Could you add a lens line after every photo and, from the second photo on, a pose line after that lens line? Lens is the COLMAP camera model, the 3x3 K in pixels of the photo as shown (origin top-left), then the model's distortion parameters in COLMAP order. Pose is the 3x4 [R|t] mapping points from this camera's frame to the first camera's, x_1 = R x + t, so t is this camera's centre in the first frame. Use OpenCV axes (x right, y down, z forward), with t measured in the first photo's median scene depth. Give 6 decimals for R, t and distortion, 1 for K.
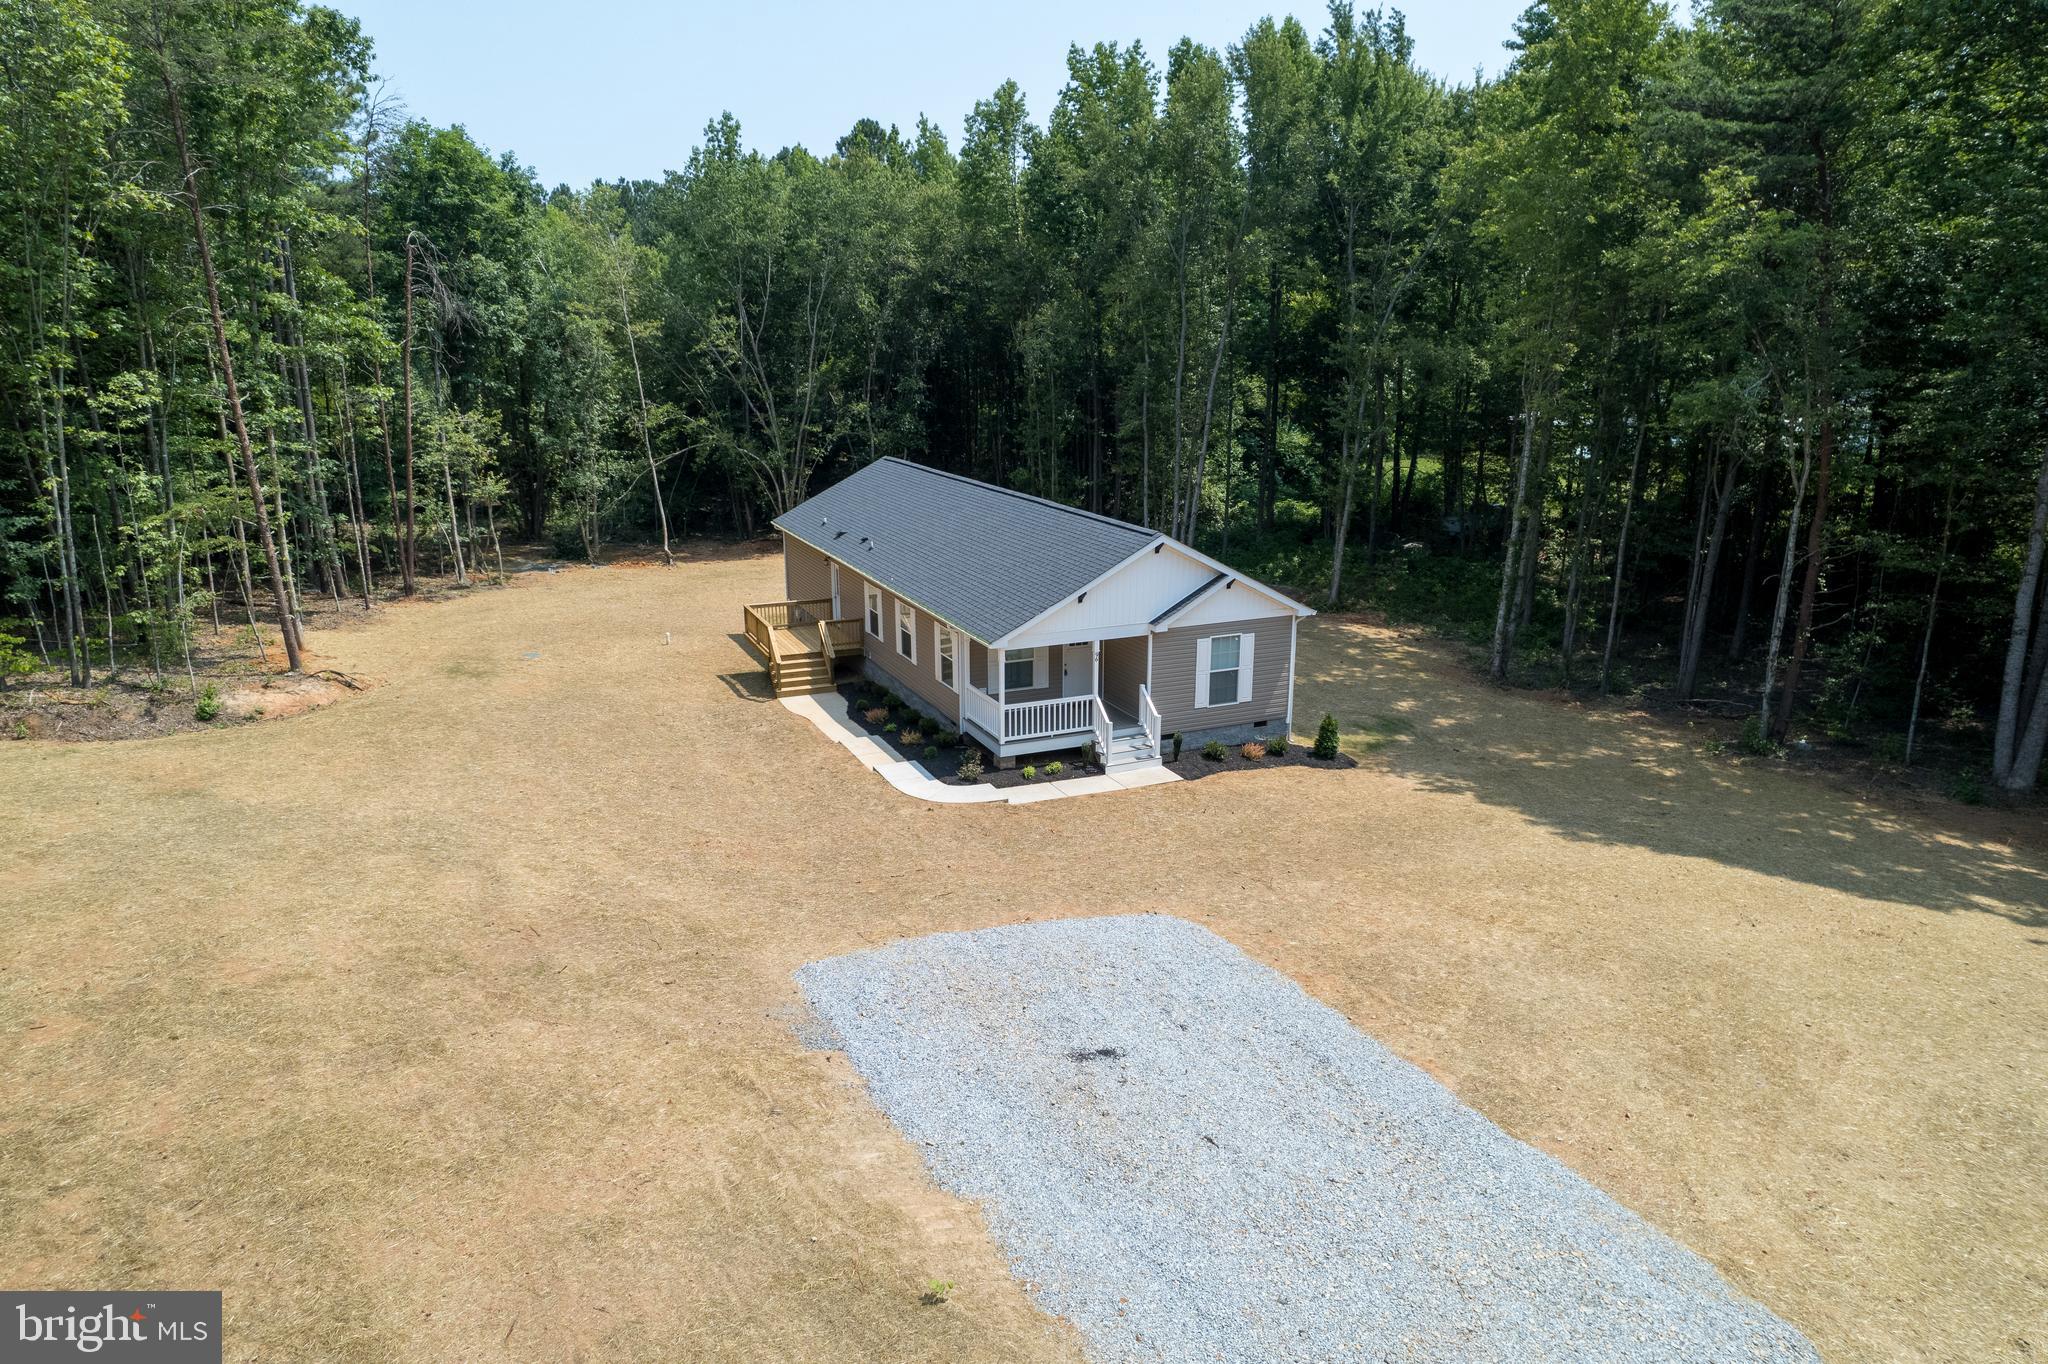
lens RADIAL K [[1309.9, 0, 1017.1], [0, 1309.9, 679.4], [0, 0, 1]] dist [-0.045542, 0.025705]
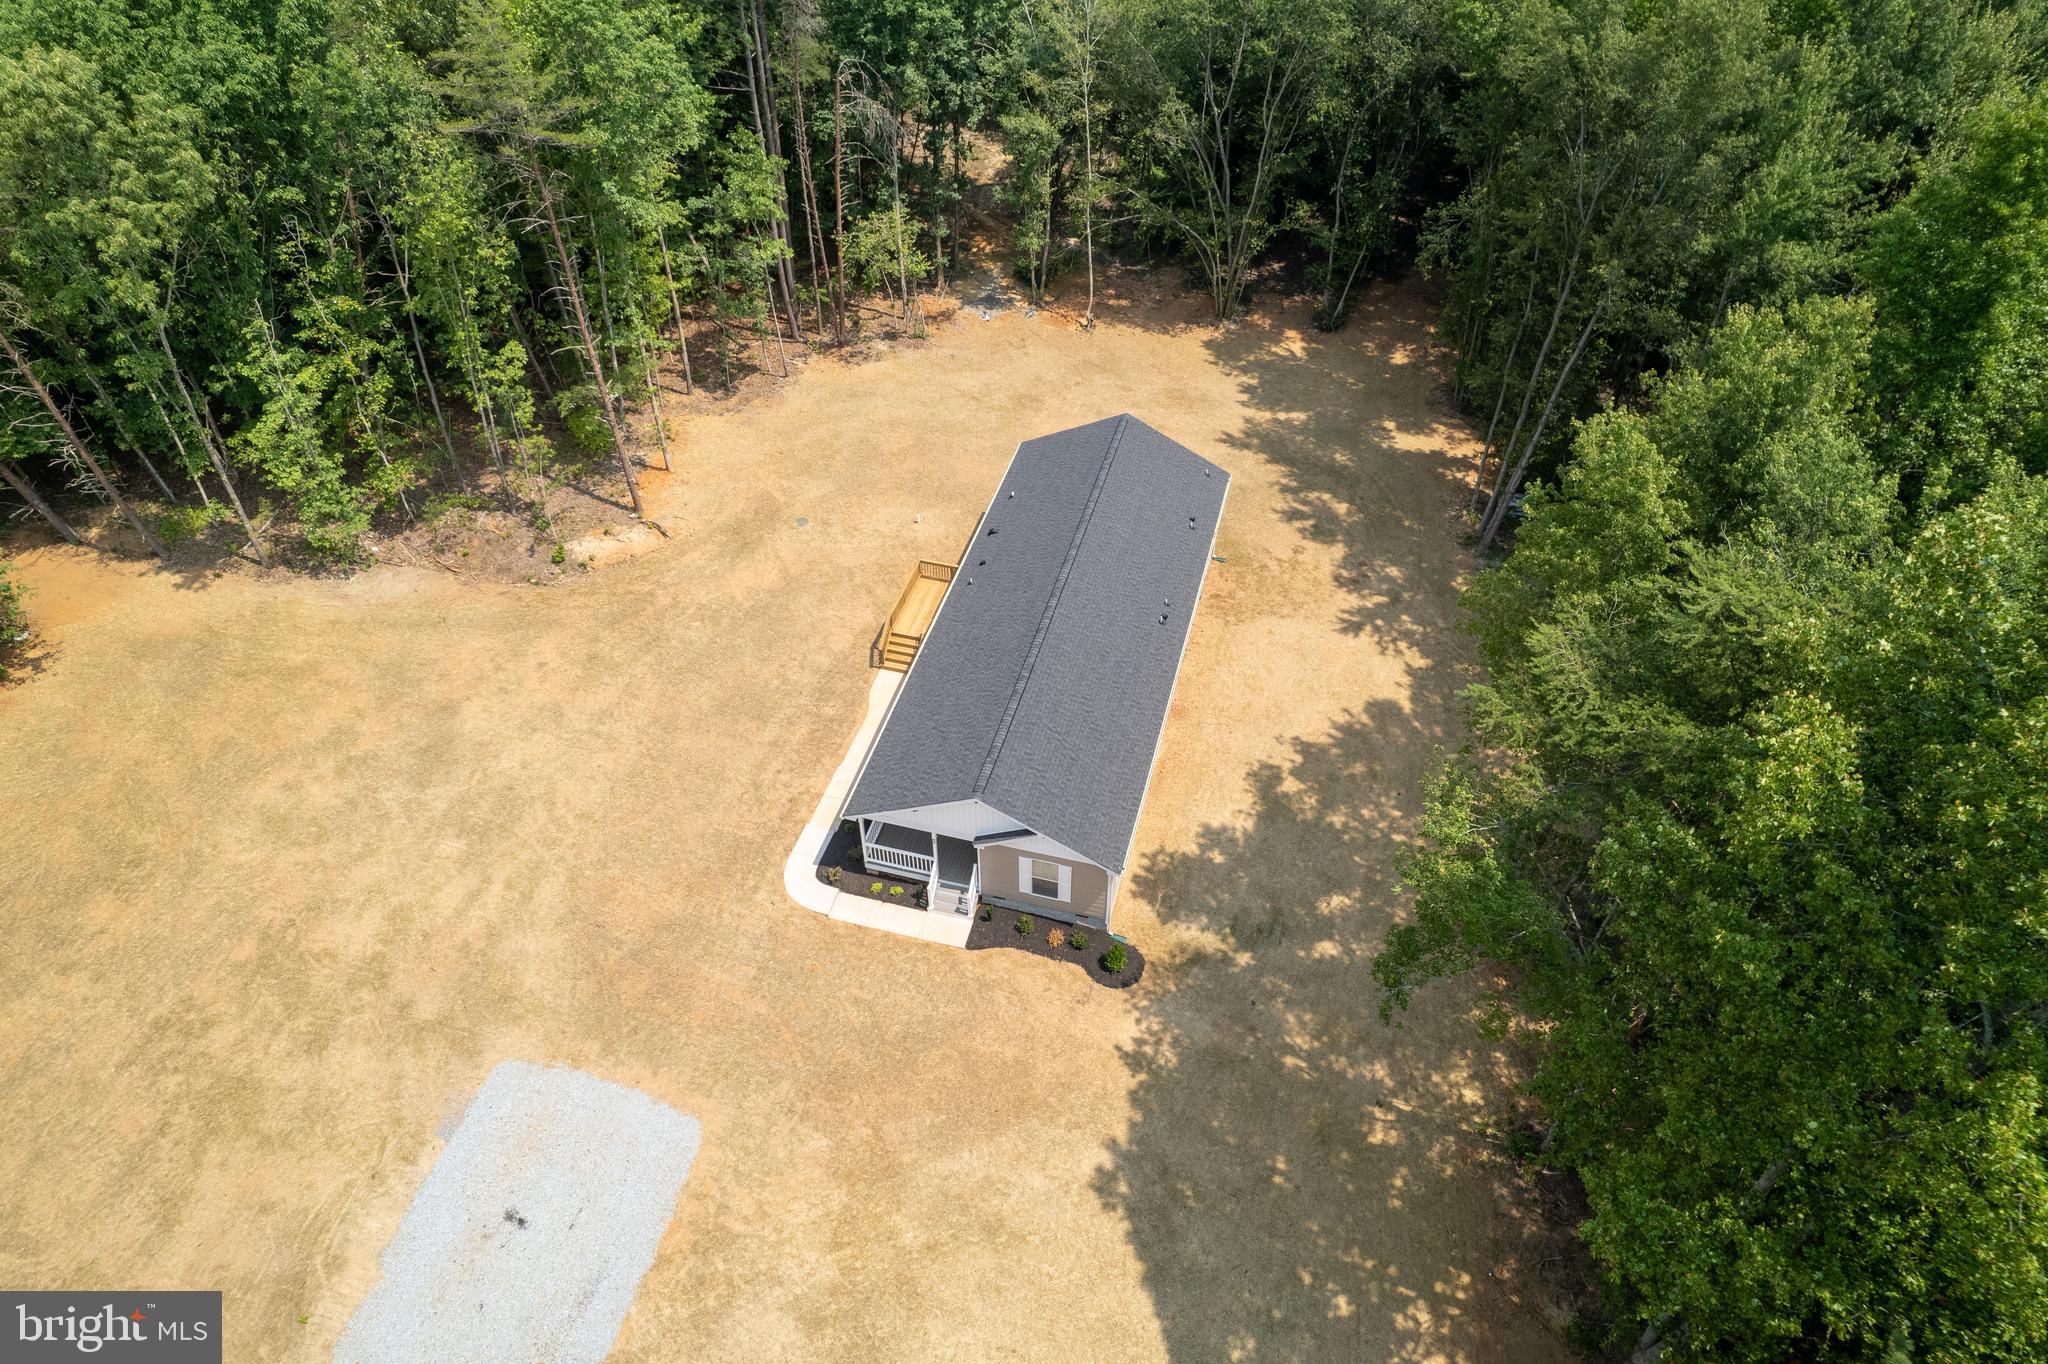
lens RADIAL K [[1309.9, 0, 1018.6], [0, 1309.9, 694.3], [0, 0, 1]] dist [-0.045542, 0.025705]
pose [[0.780573, 0.434461, -0.449388, 0.624286], [-0.160377, 0.834084, 0.527810, -0.807766], [0.604141, -0.339923, 0.720740, 0.158210]]
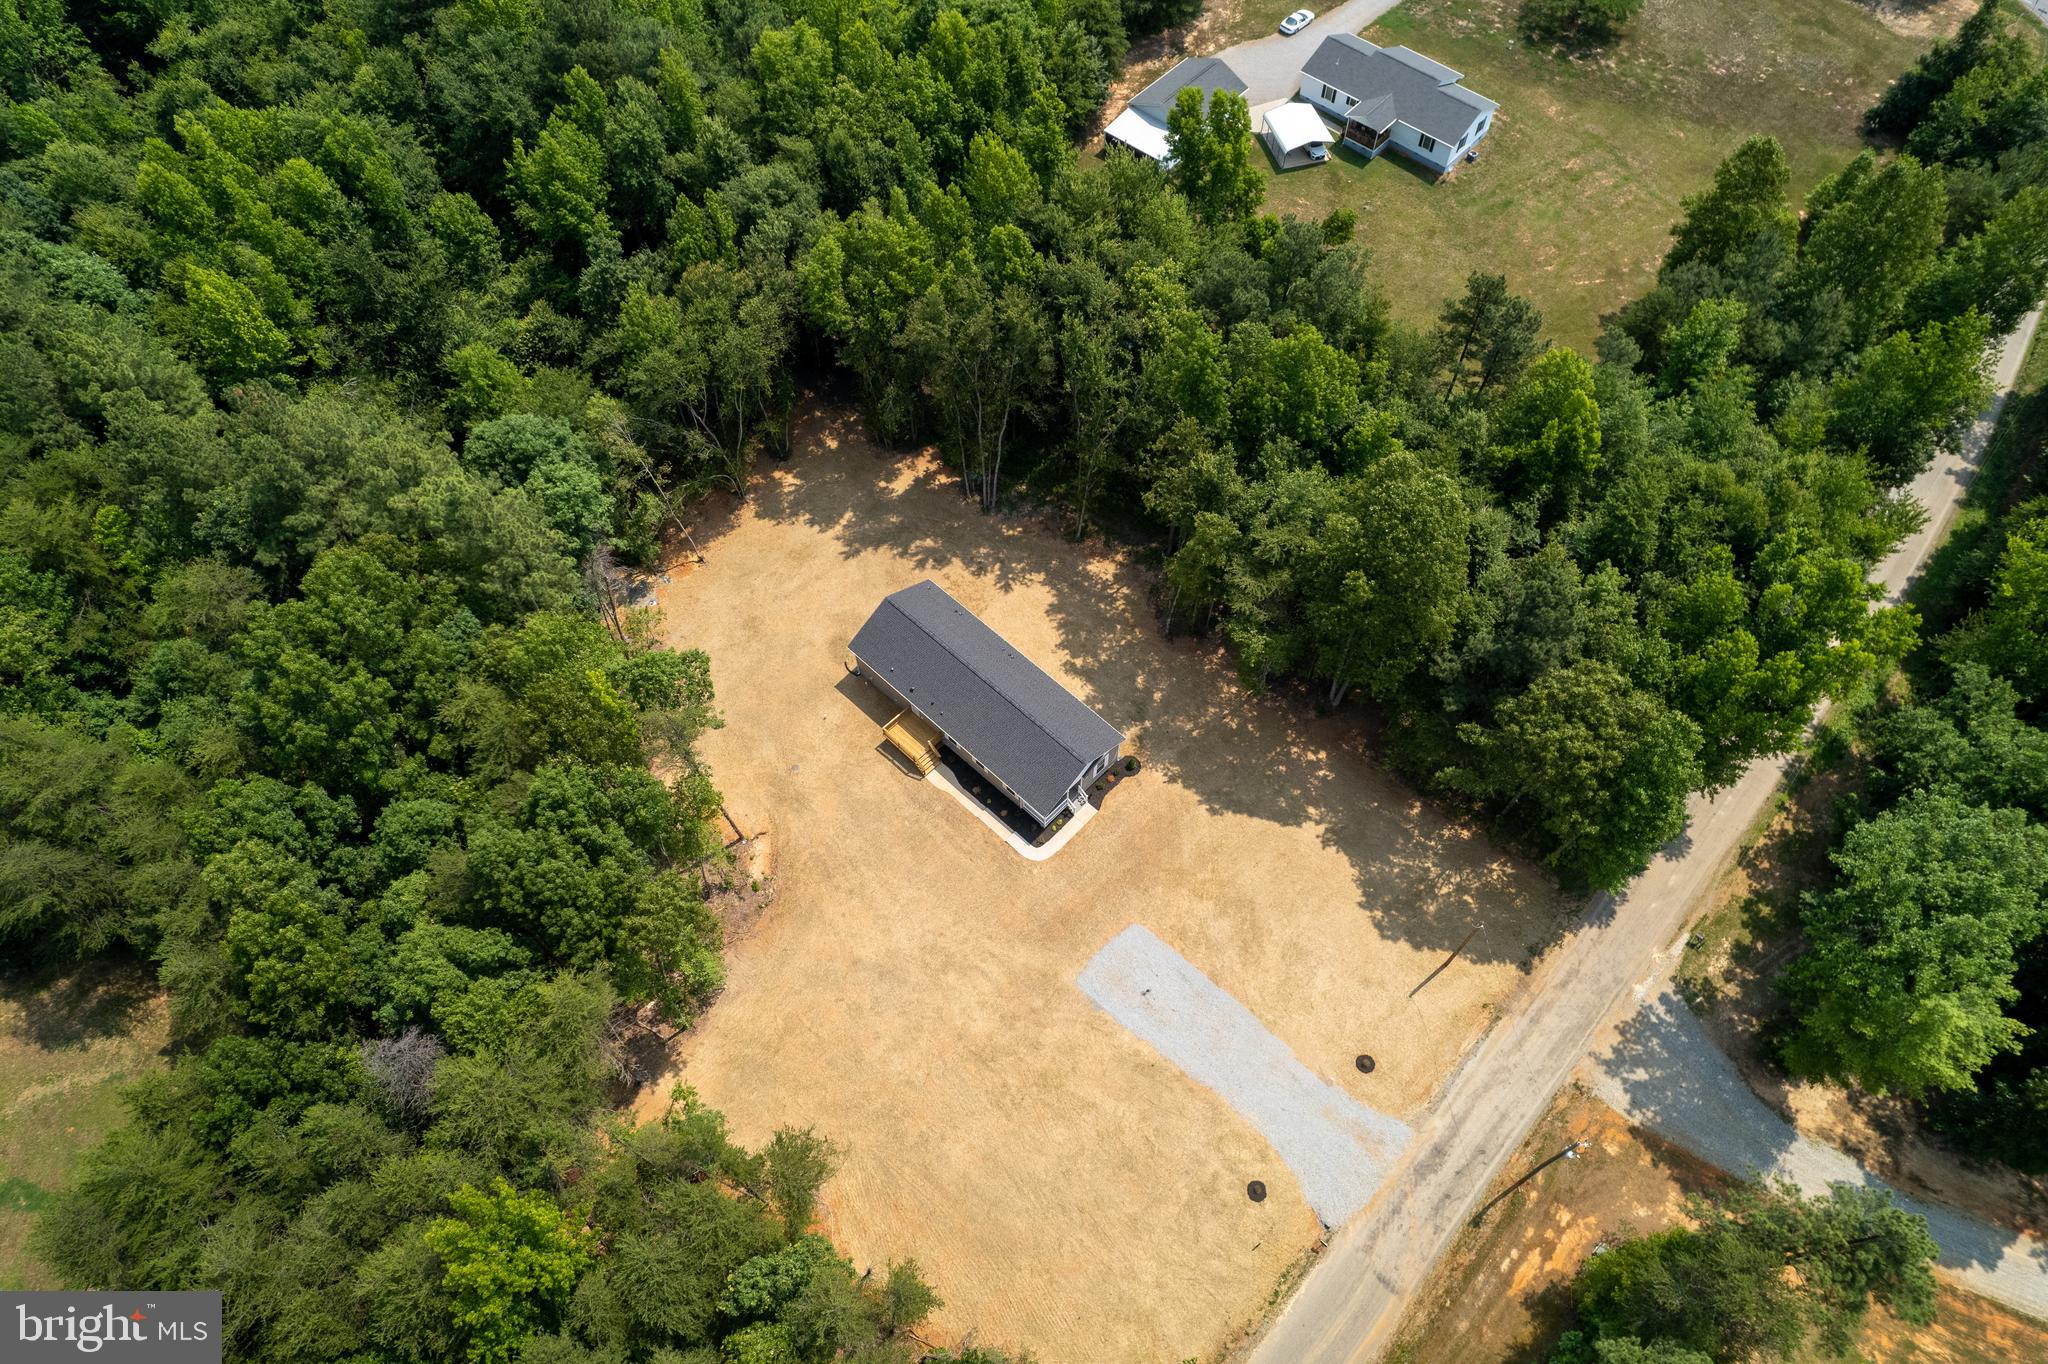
lens RADIAL K [[1309.9, 0, 1022.7], [0, 1309.9, 684.3], [0, 0, 1]] dist [-0.045542, 0.025705]
pose [[0.922684, -0.341289, 0.179378, -0.487563], [0.120440, 0.697096, 0.706790, -2.310125], [-0.366264, -0.630539, 0.684304, -0.883619]]
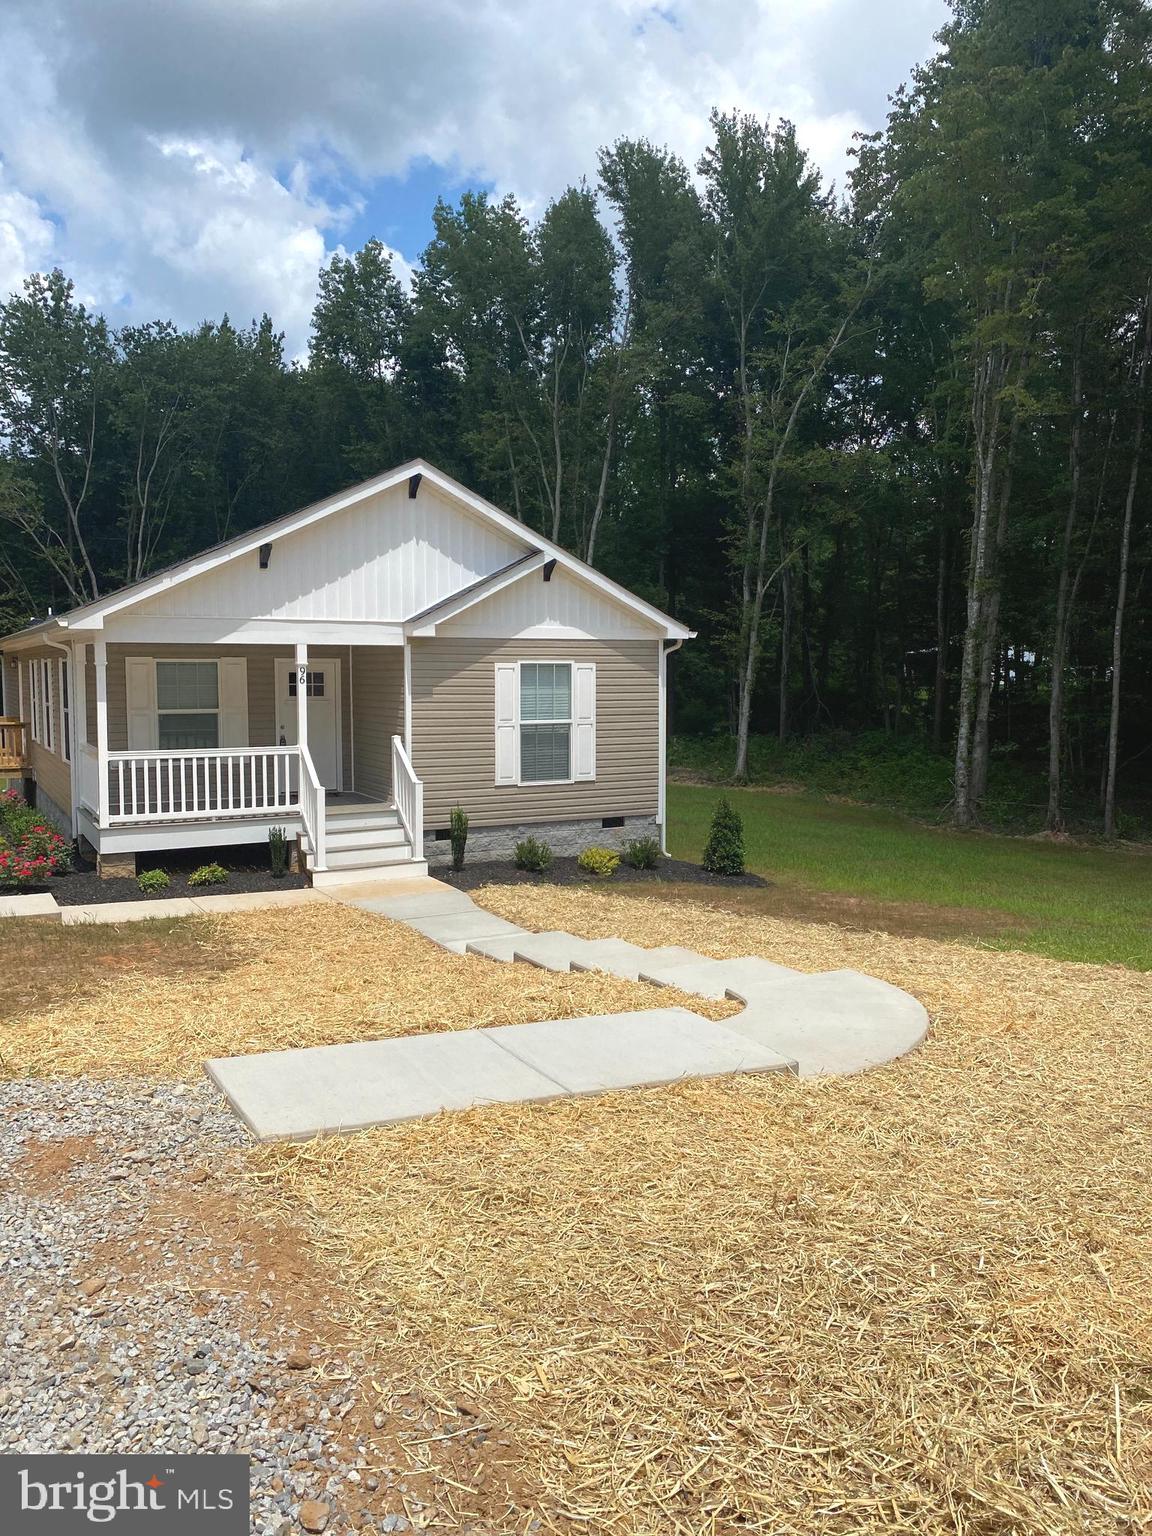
lens RADIAL K [[1160.8, 0, 576.3], [0, 1160.8, 775.0], [0, 0, 1]] dist [0.020090, -0.003062]
pose [[0.996085, -0.004780, 0.088277, 0.127838], [0.019783, 0.985268, -0.169868, 0.105843], [-0.086164, 0.170950, 0.981505, 0.499499]]
